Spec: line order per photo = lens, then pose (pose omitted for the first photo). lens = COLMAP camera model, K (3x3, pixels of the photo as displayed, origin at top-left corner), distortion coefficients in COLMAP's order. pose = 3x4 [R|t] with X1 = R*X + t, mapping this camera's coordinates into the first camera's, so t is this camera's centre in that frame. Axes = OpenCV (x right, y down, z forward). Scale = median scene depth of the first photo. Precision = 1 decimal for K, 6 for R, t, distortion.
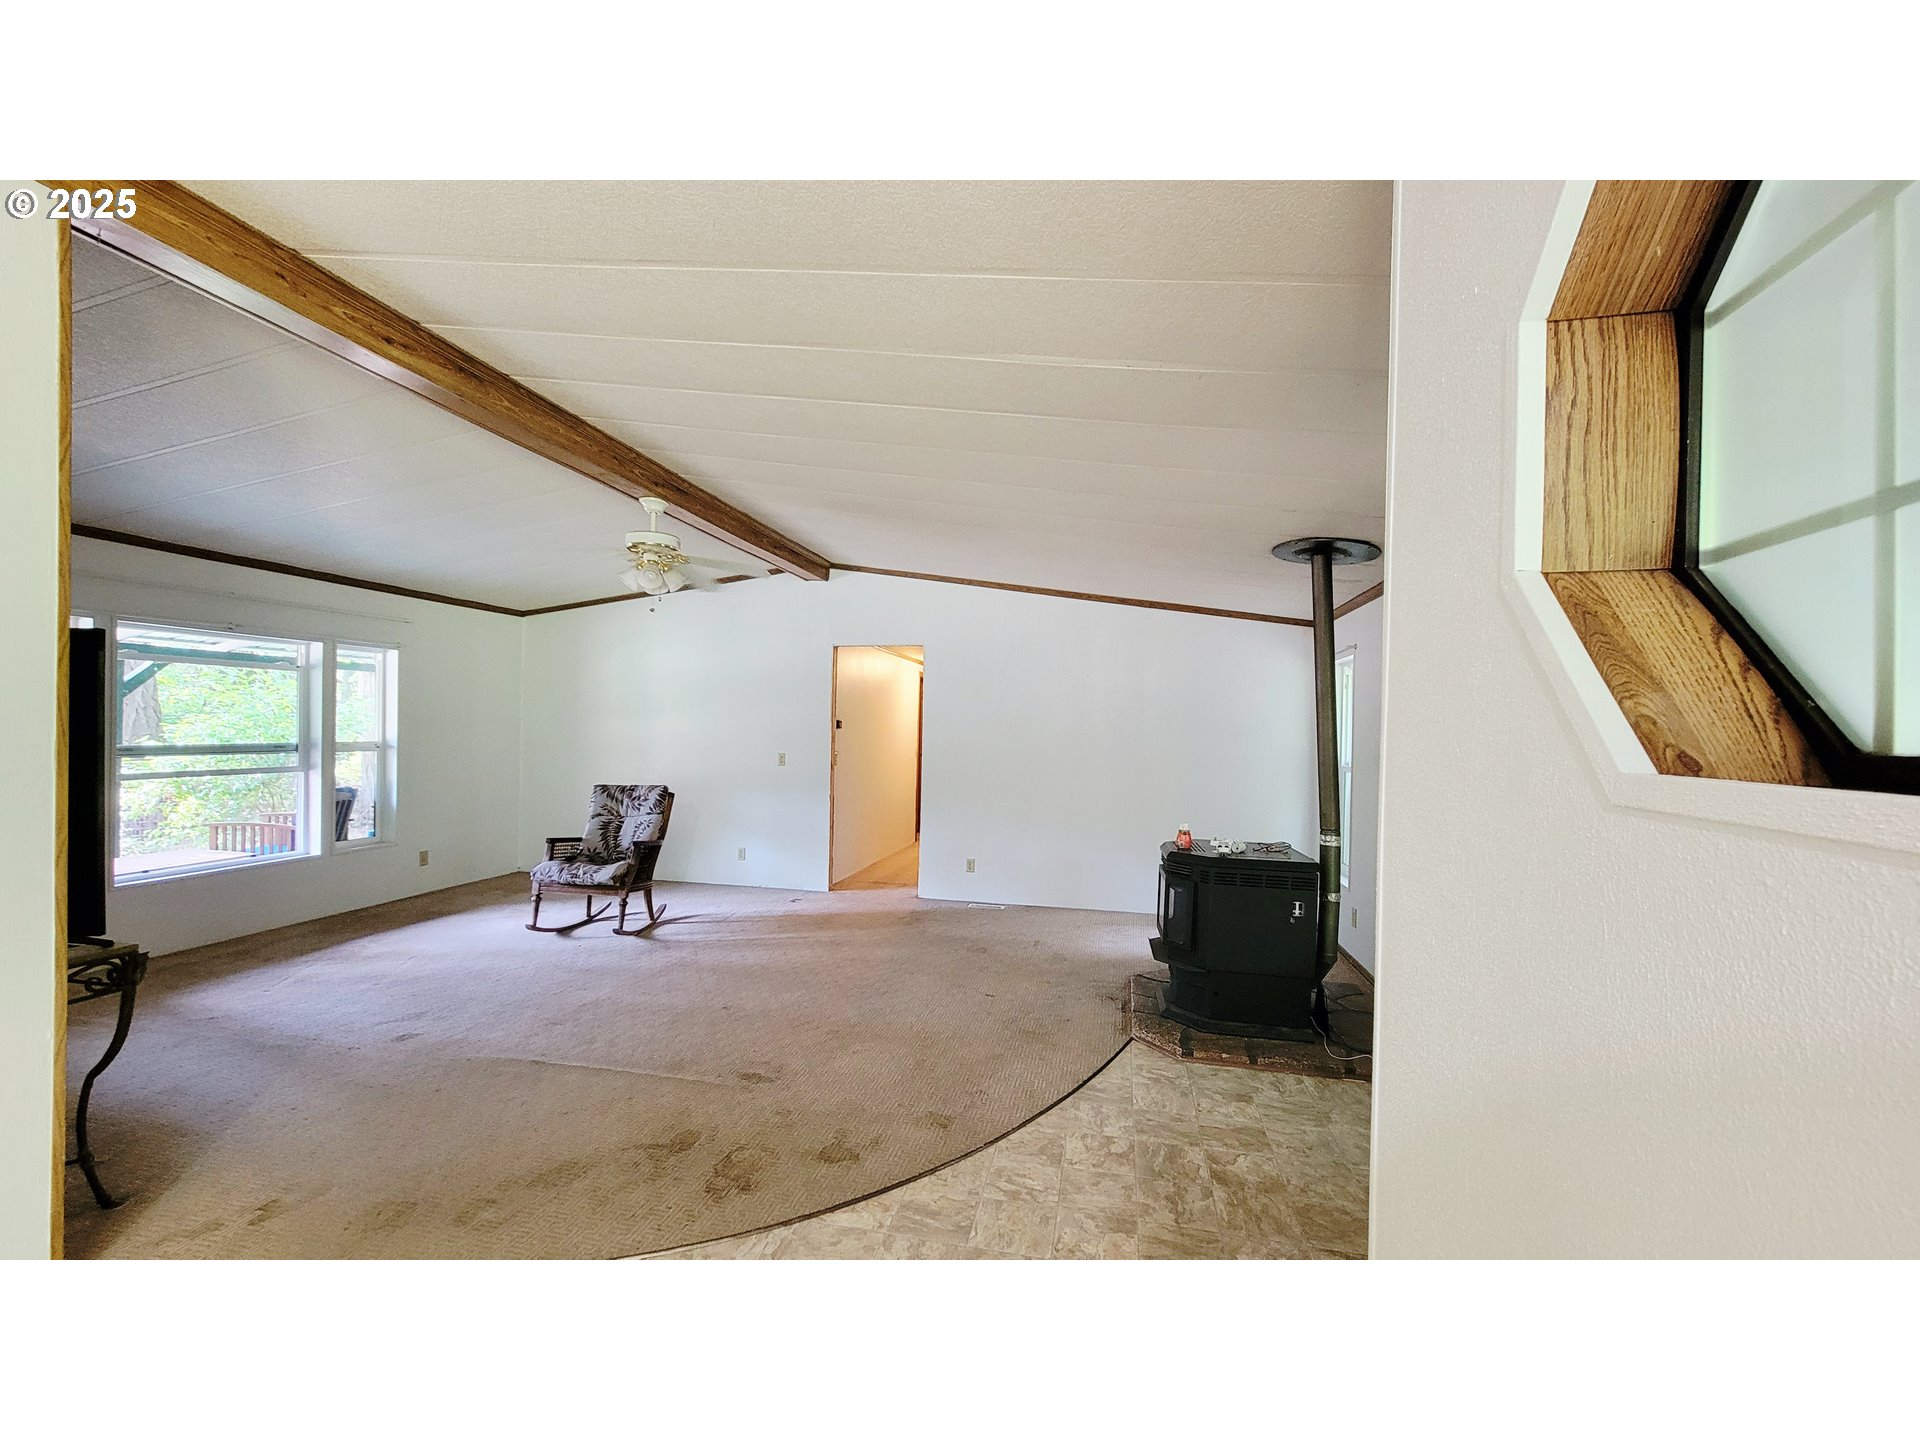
lens RADIAL K [[781.5, 0, 958.2], [0, 781.5, 729.2], [0, 0, 1]] dist [0.007957, -0.000371]
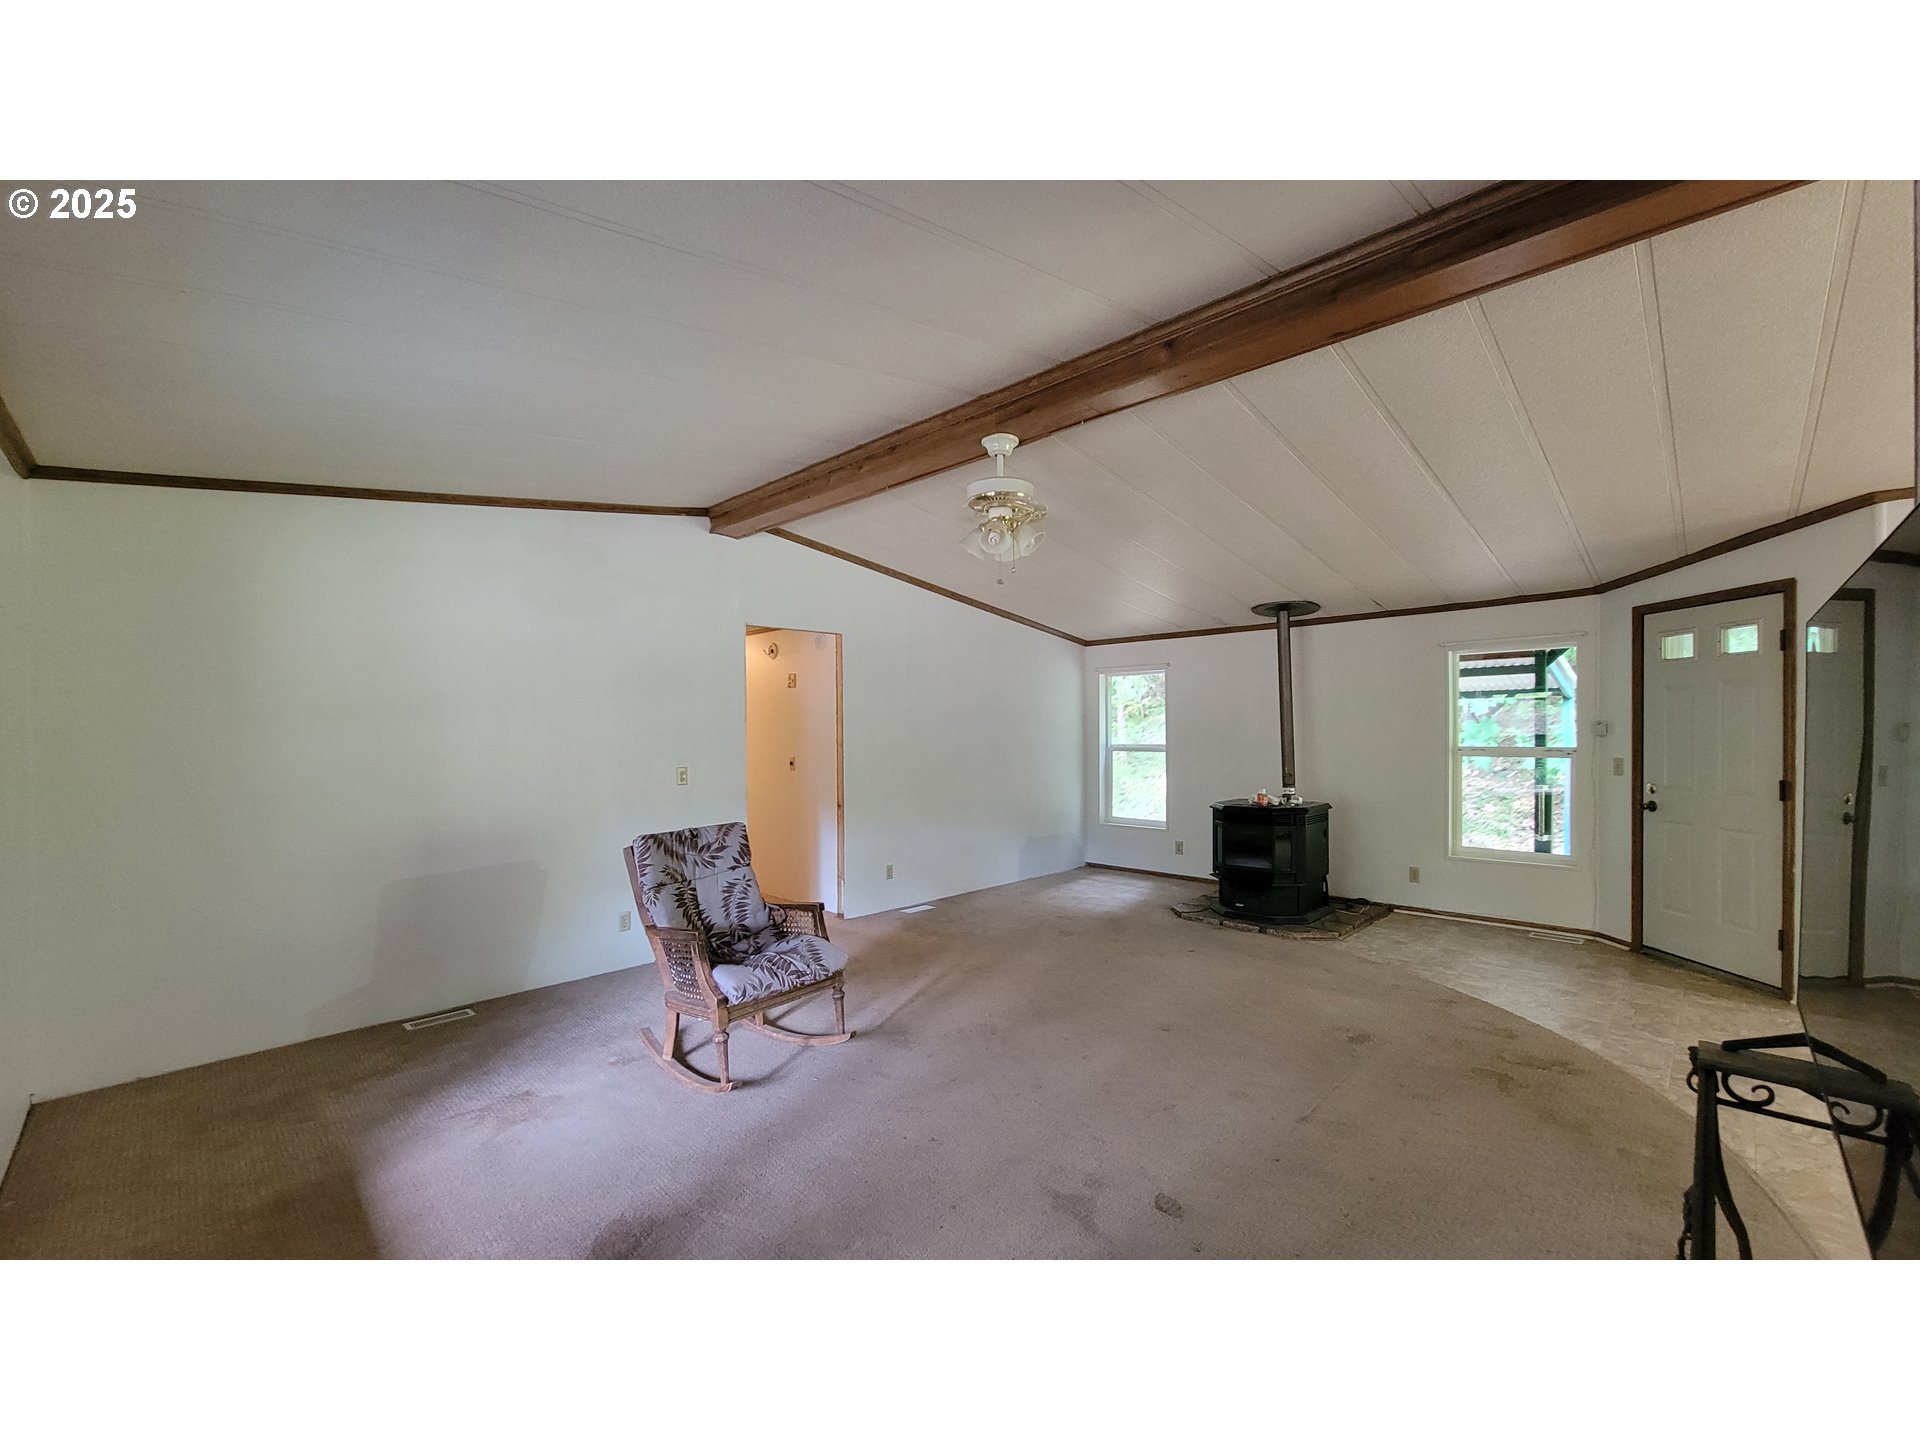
lens RADIAL K [[781.5, 0, 958.2], [0, 781.5, 729.2], [0, 0, 1]] dist [0.007957, -0.000371]
pose [[0.538936, -0.027667, 0.841892, -0.919532], [0.017135, 0.999614, 0.021881, -0.020680], [-0.842172, 0.002634, 0.539202, 0.535036]]
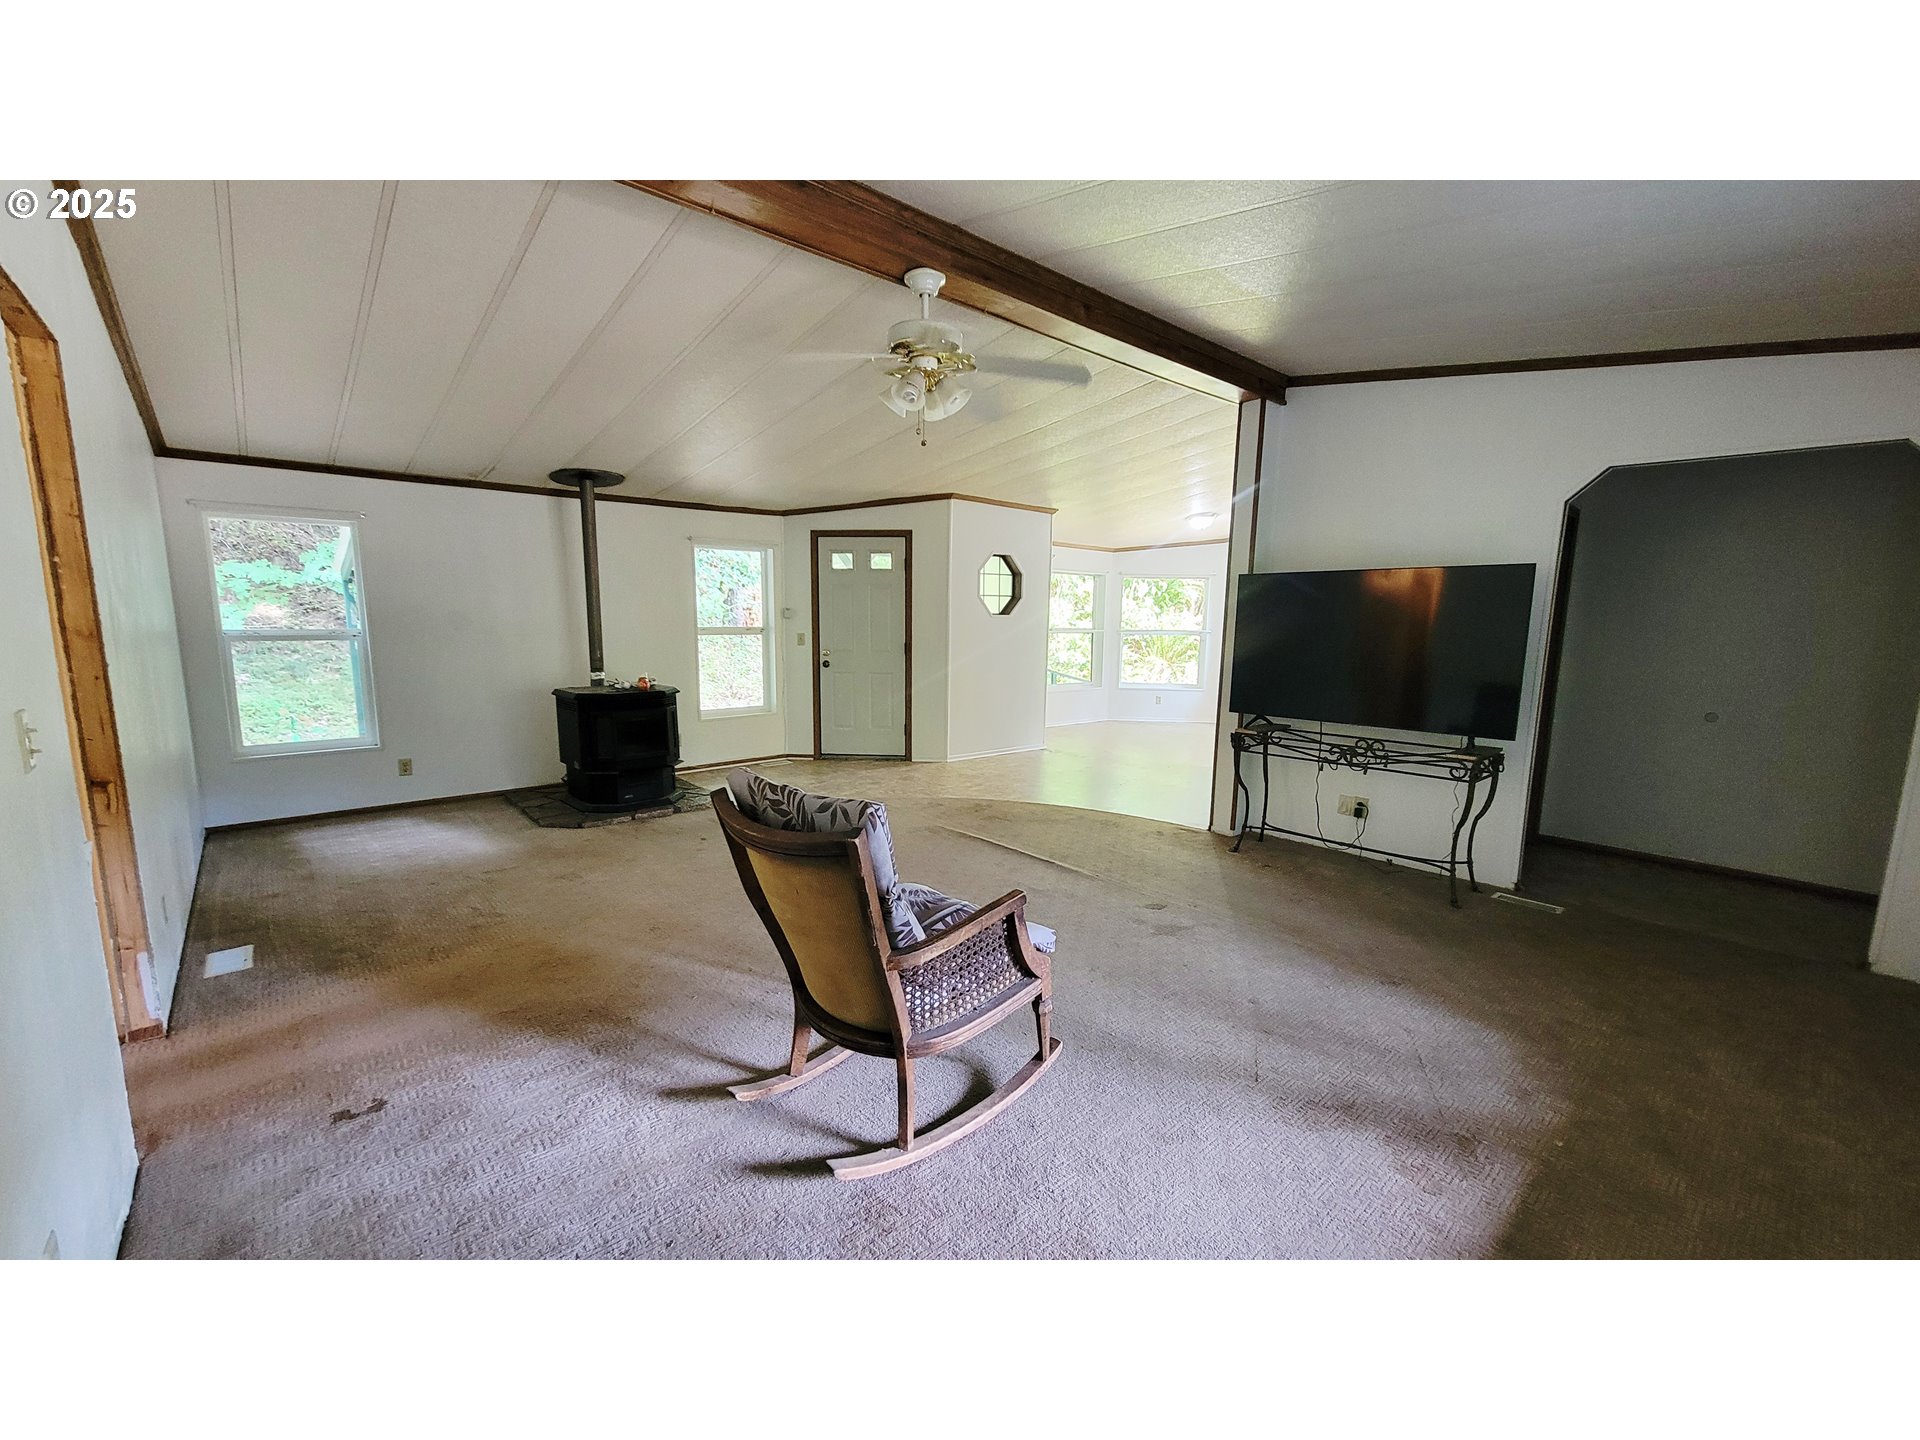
lens RADIAL K [[776.4, 0, 953.7], [0, 776.4, 737.6], [0, 0, 1]] dist [0.000572, -0.000020]
pose [[-0.802196, -0.122248, 0.584412, -0.735164], [-0.027844, 0.985409, 0.167910, -0.008071], [-0.596412, 0.118424, -0.793895, 1.356386]]
